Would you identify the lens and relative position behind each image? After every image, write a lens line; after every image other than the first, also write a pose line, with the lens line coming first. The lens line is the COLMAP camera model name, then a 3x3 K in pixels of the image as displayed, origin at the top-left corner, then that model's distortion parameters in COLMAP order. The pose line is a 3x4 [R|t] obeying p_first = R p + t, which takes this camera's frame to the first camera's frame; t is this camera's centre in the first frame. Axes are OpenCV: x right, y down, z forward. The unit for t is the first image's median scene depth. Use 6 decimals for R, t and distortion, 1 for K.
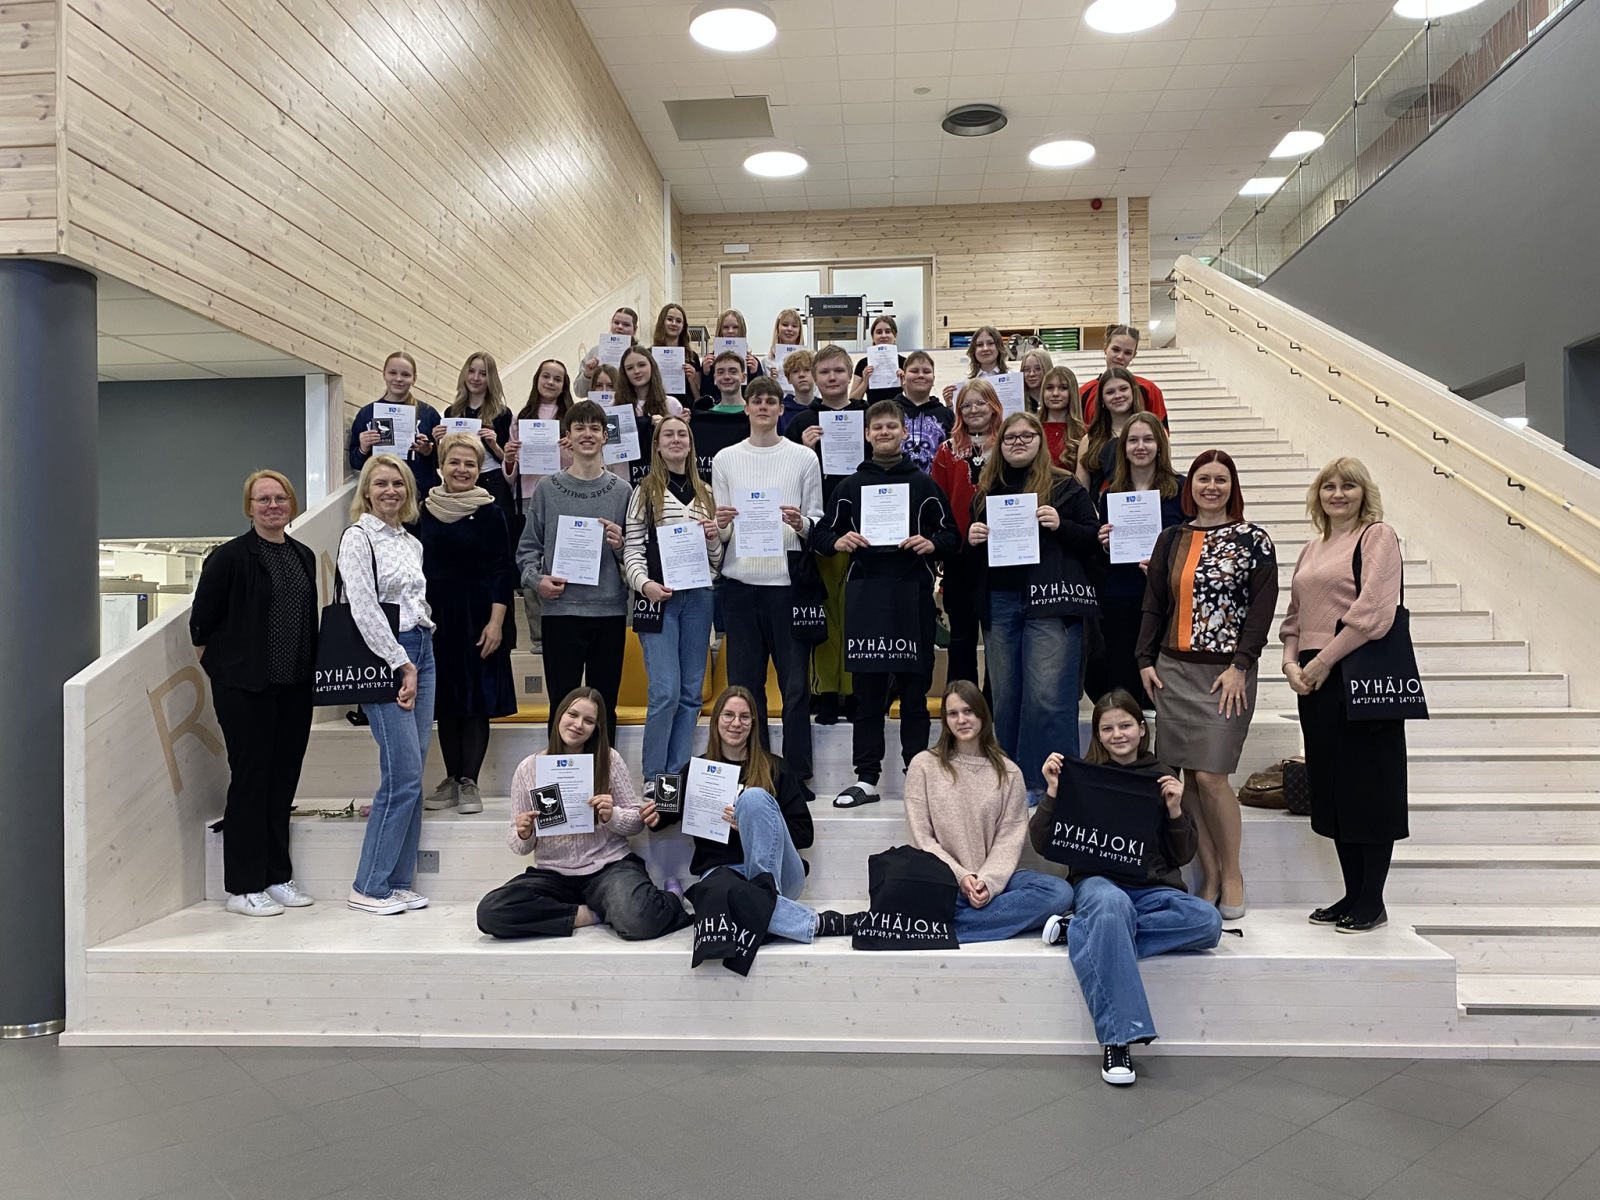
lens RADIAL K [[1220.4, 0, 805.6], [0, 1220.4, 596.5], [0, 0, 1]] dist [0.033488, -0.031817]
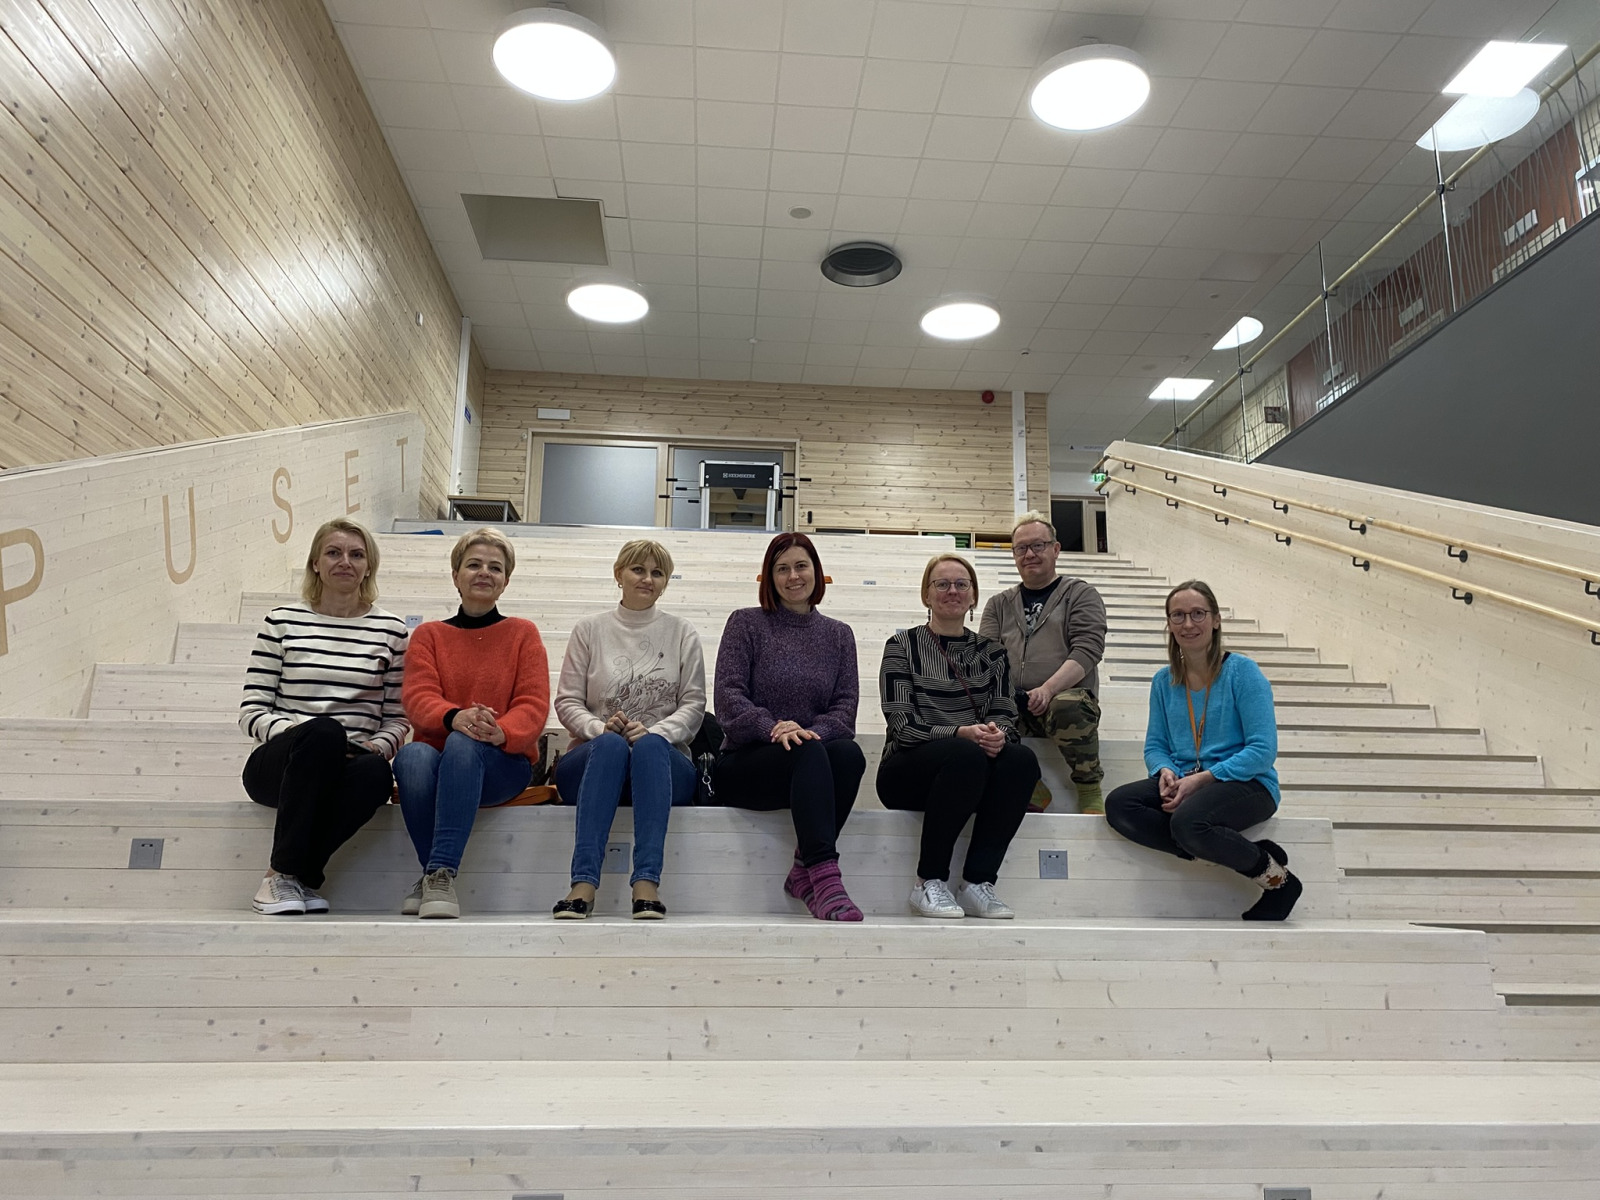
lens RADIAL K [[1220.4, 0, 808.7], [0, 1220.4, 583.6], [0, 0, 1]] dist [0.033488, -0.031817]
pose [[0.988470, 0.056616, 0.140437, 0.002436], [-0.026299, 0.977563, -0.208993, -0.012692], [-0.149119, 0.202890, 0.967781, 0.223487]]
